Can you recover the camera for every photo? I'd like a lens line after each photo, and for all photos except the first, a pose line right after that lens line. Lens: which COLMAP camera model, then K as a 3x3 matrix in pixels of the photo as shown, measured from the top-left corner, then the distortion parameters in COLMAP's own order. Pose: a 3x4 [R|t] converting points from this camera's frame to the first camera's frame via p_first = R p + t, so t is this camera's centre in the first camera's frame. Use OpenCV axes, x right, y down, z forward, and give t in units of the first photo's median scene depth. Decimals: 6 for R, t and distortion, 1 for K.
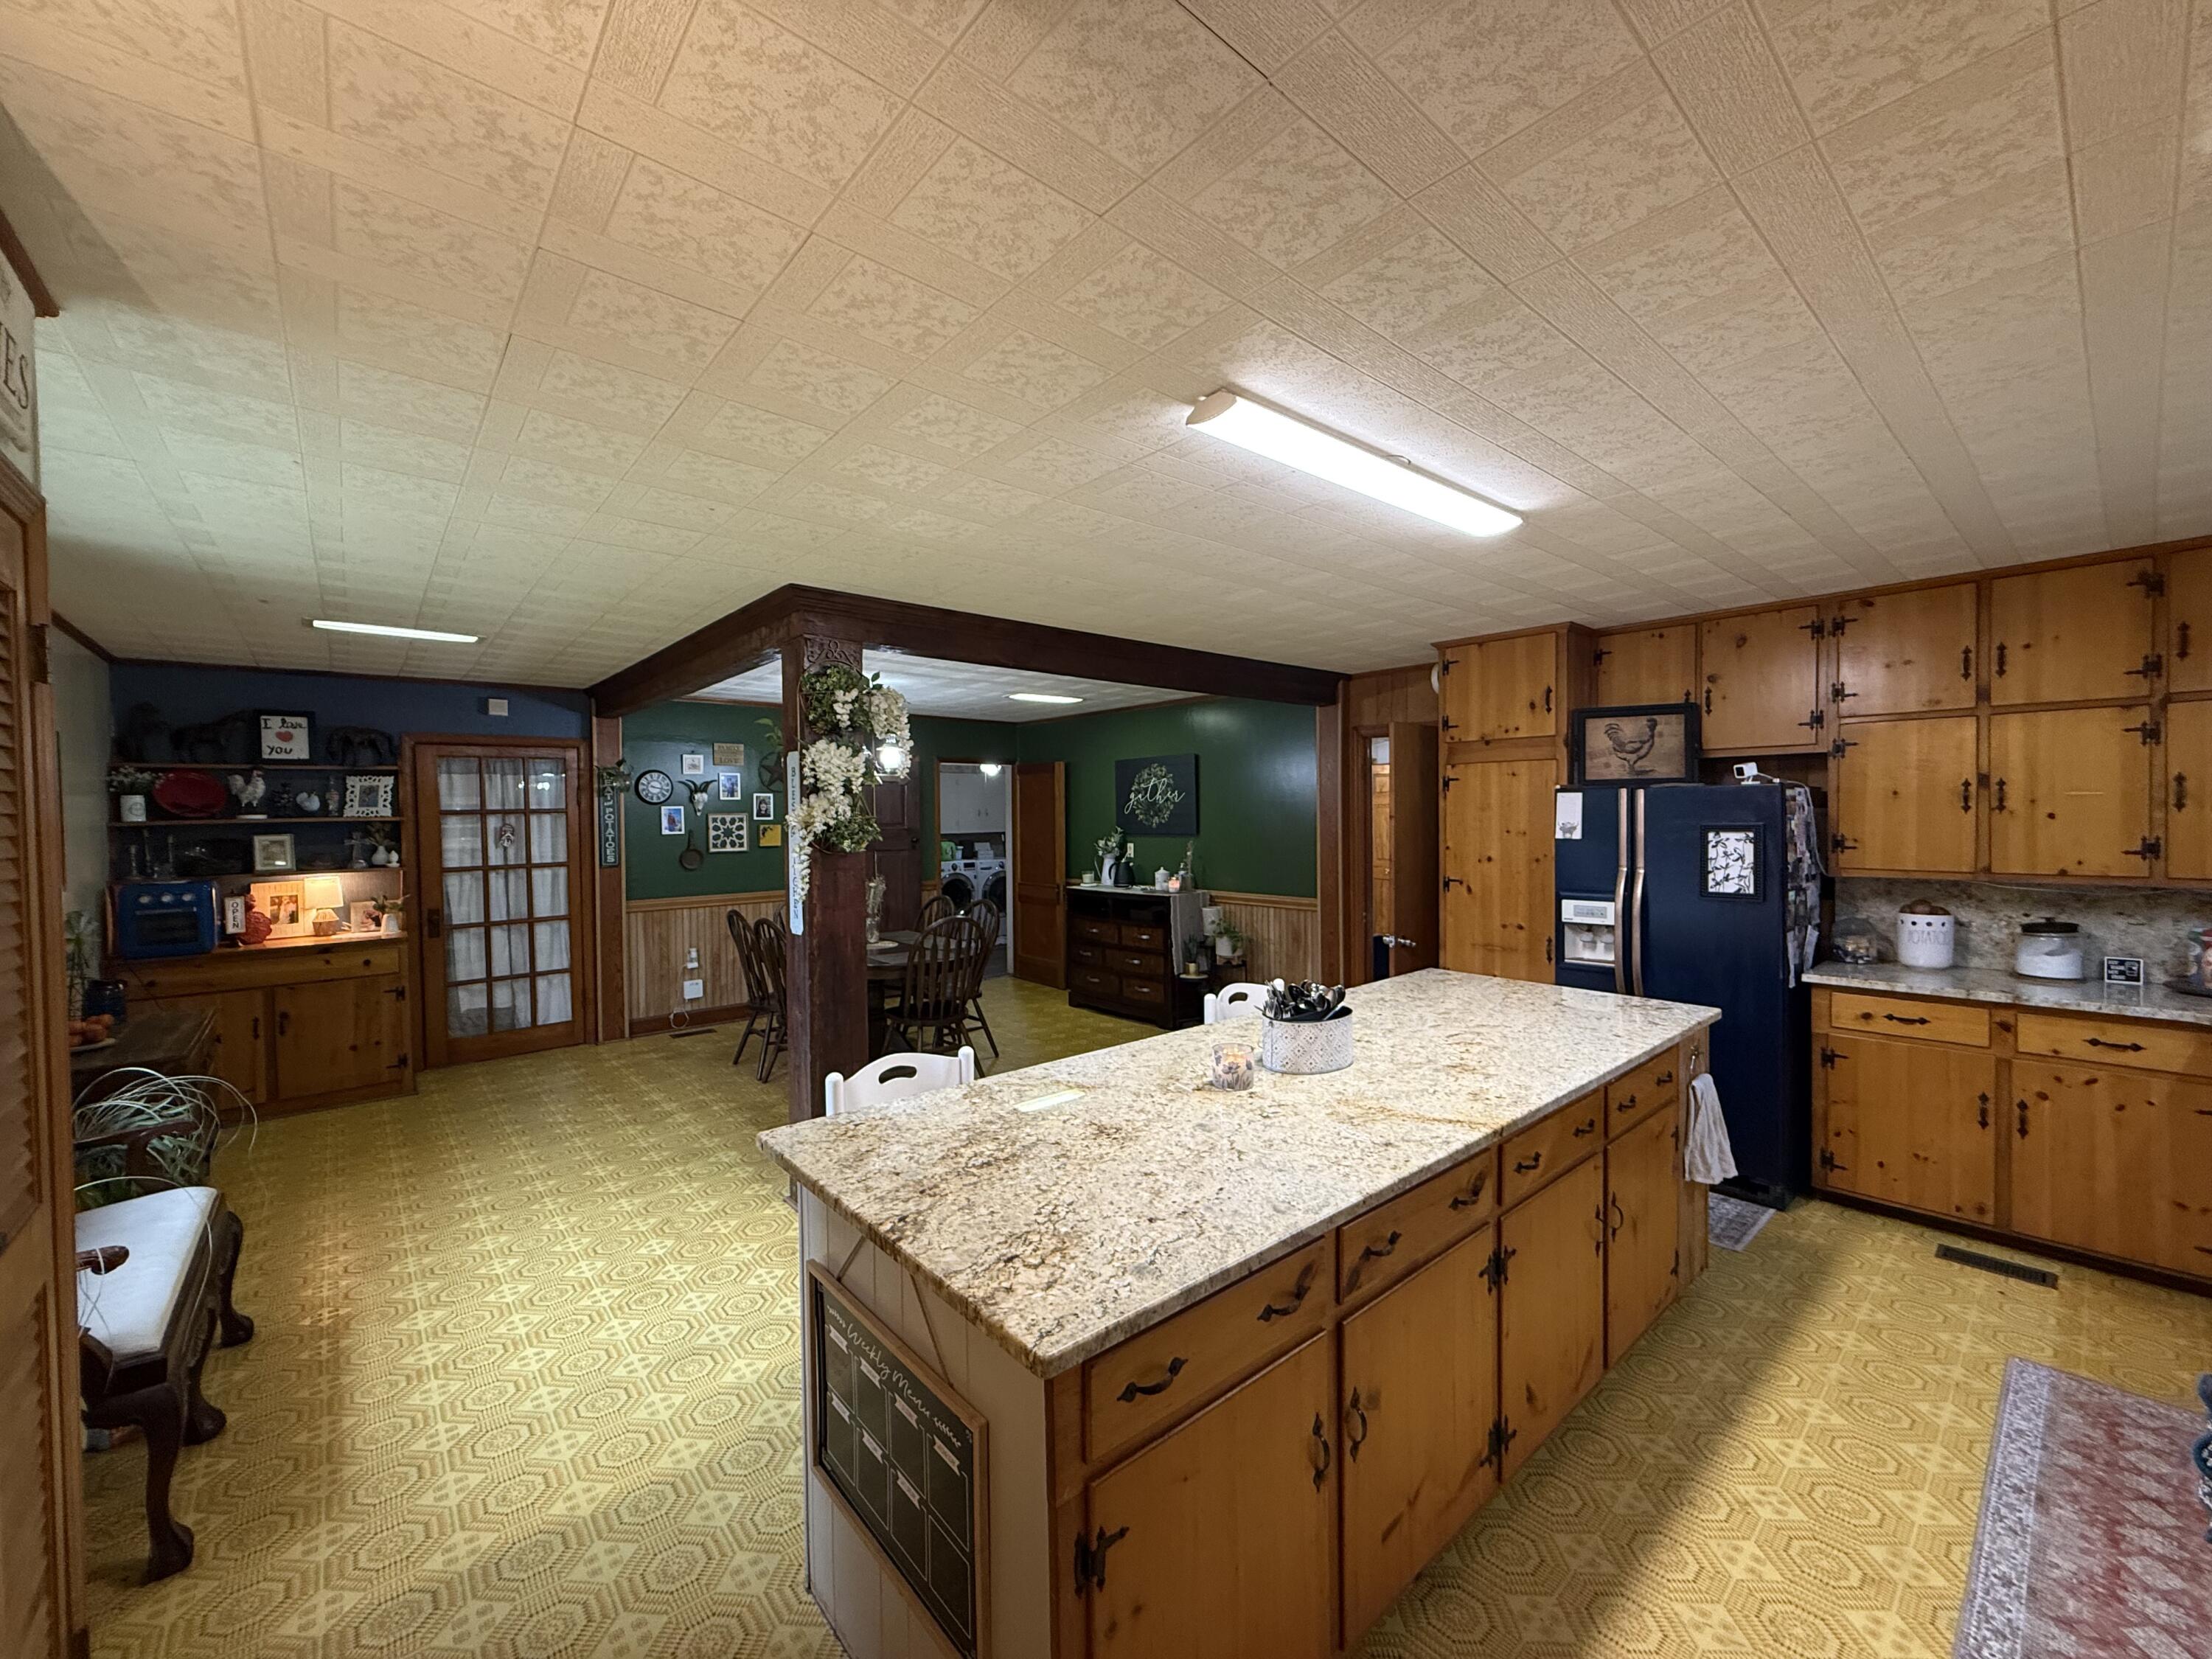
lens RADIAL K [[881.0, 0, 1103.1], [0, 881.0, 831.7], [0, 0, 1]] dist [0.000670, -0.000222]
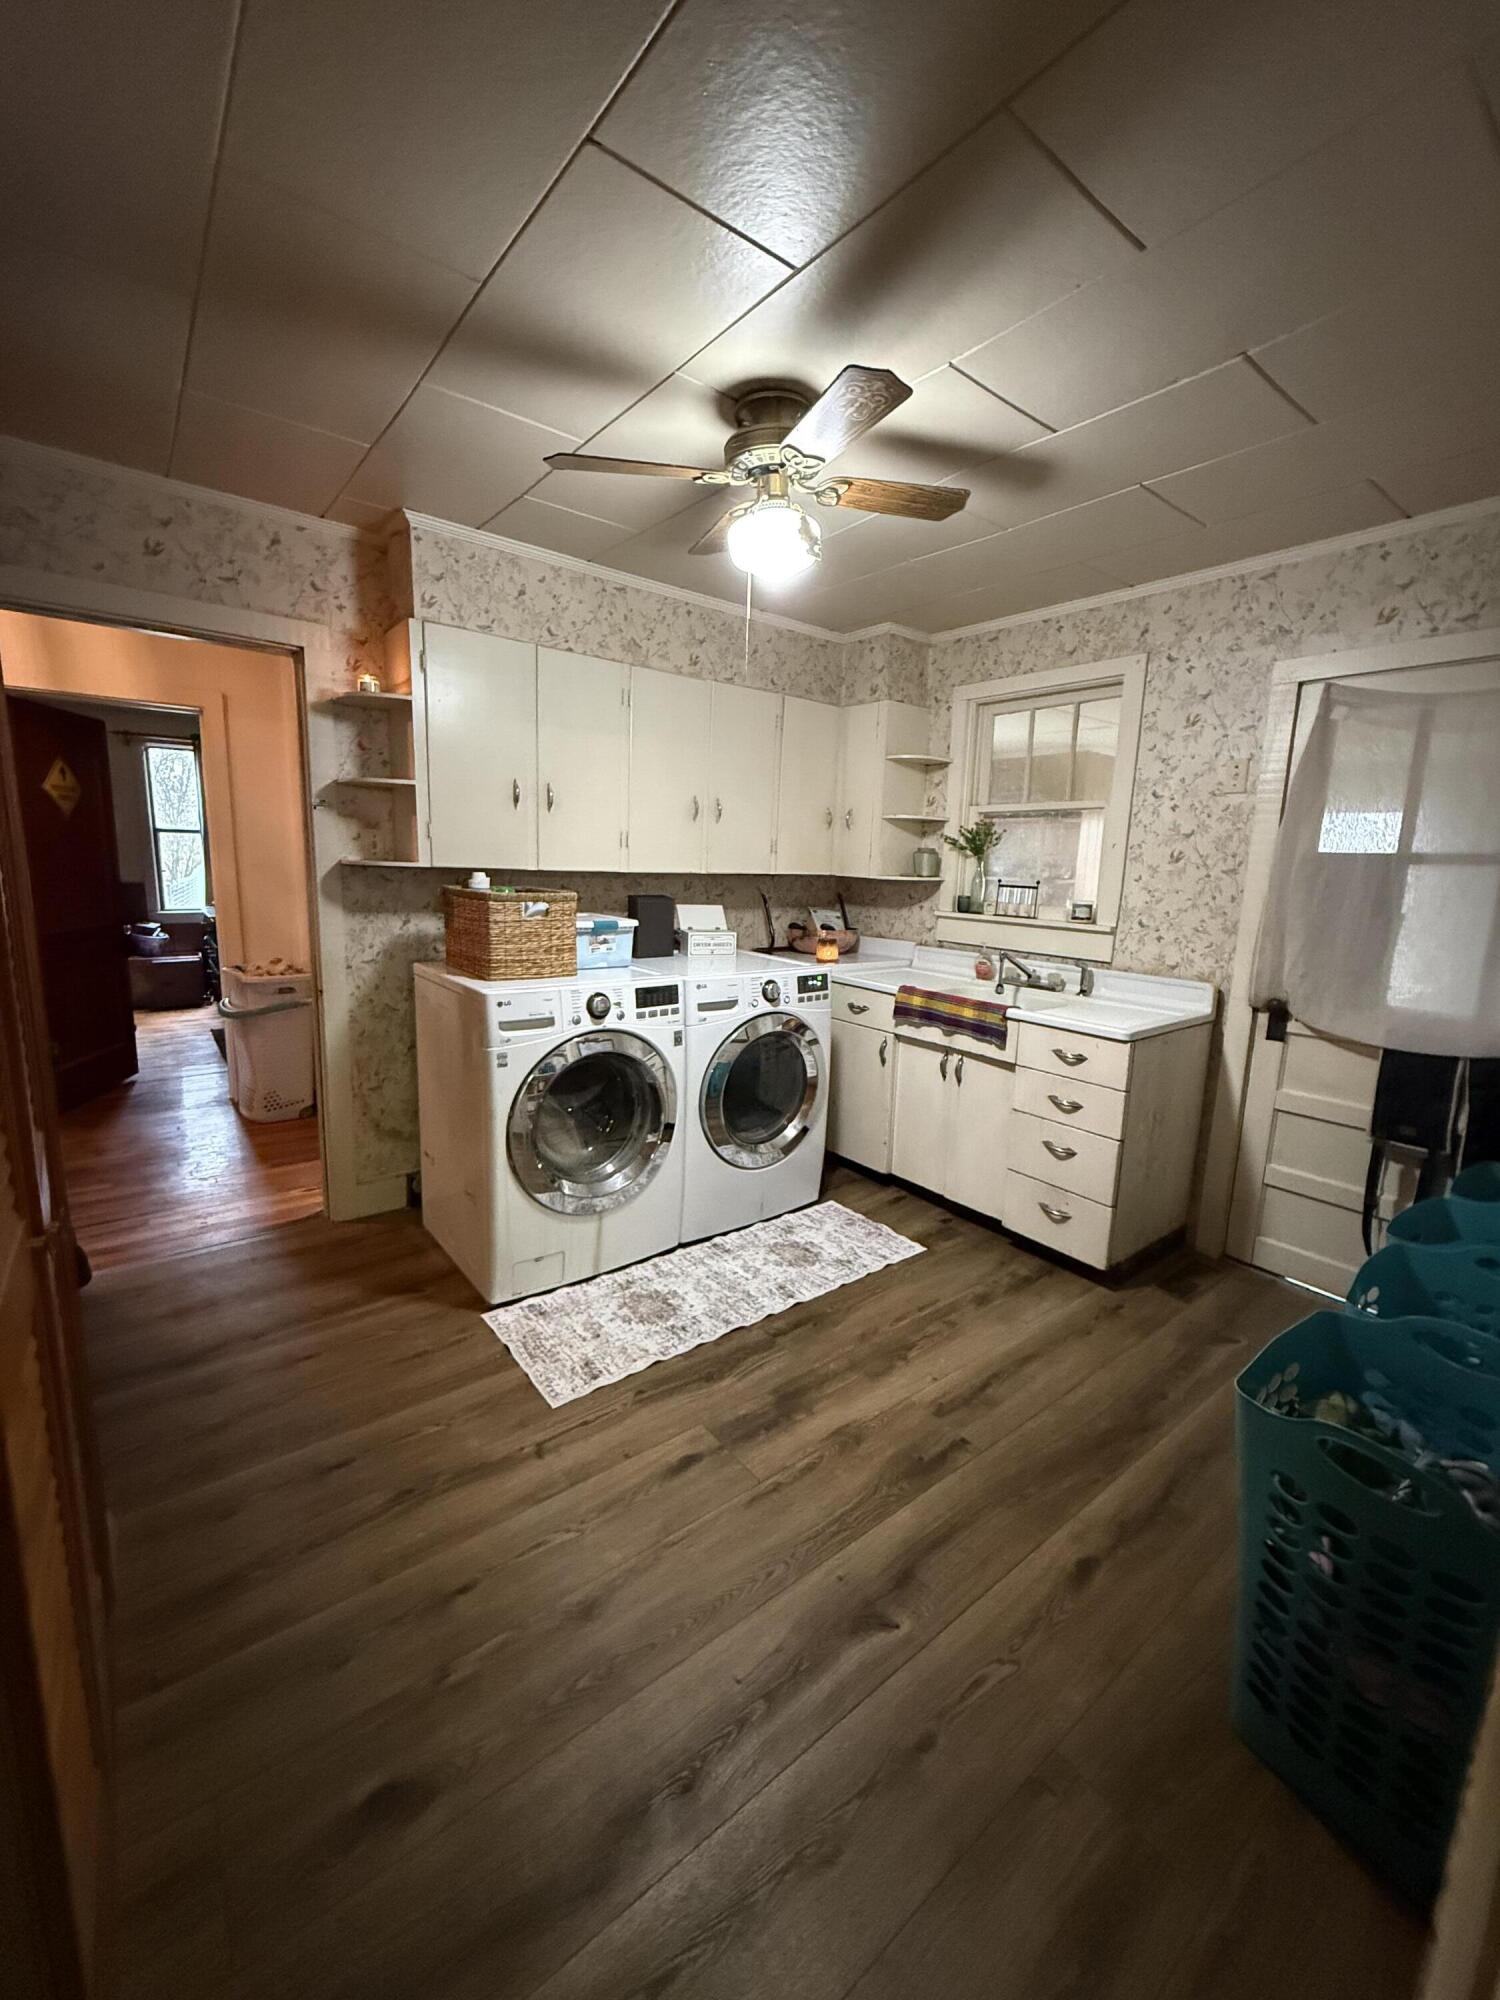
lens RADIAL K [[796.6, 0, 745.4], [0, 796.6, 998.2], [0, 0, 1]] dist [0.000670, -0.000222]
pose [[0.997886, 0.046275, -0.045639, -0.256949], [-0.038977, 0.987988, 0.149536, 0.005981], [0.052011, -0.147441, 0.987702, 1.722467]]
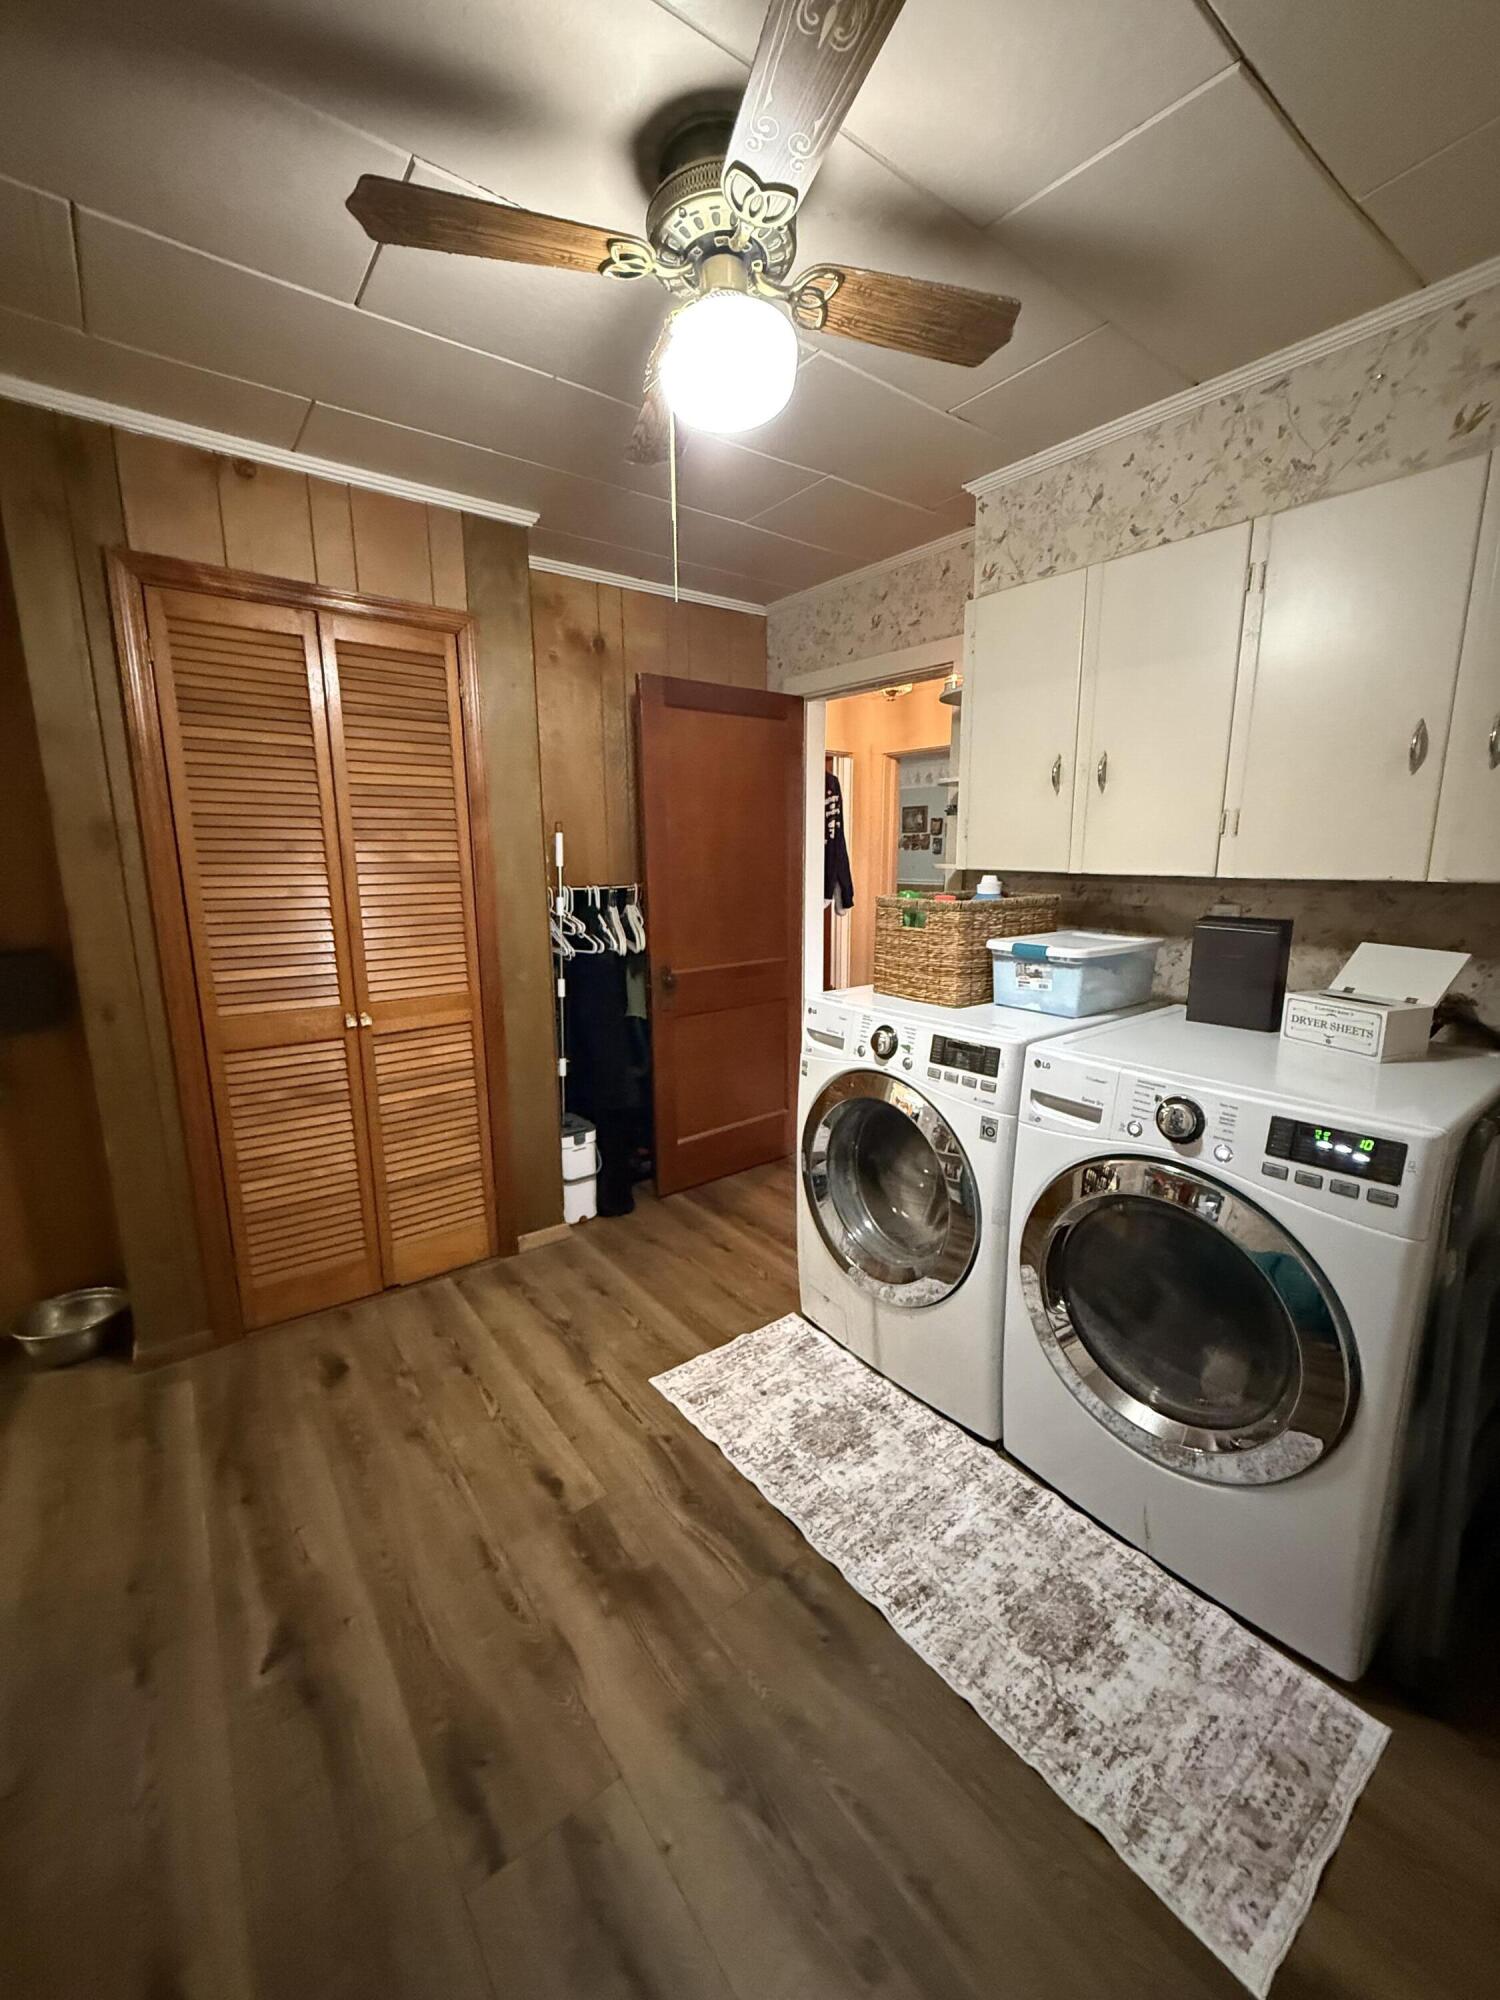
lens RADIAL K [[796.6, 0, 754.1], [0, 796.6, 996.6], [0, 0, 1]] dist [0.000670, -0.000222]
pose [[-0.063250, 0.187854, -0.980158, 0.012816], [-0.016317, 0.981799, 0.189222, -0.006885], [0.997864, 0.027962, -0.059034, 2.163503]]
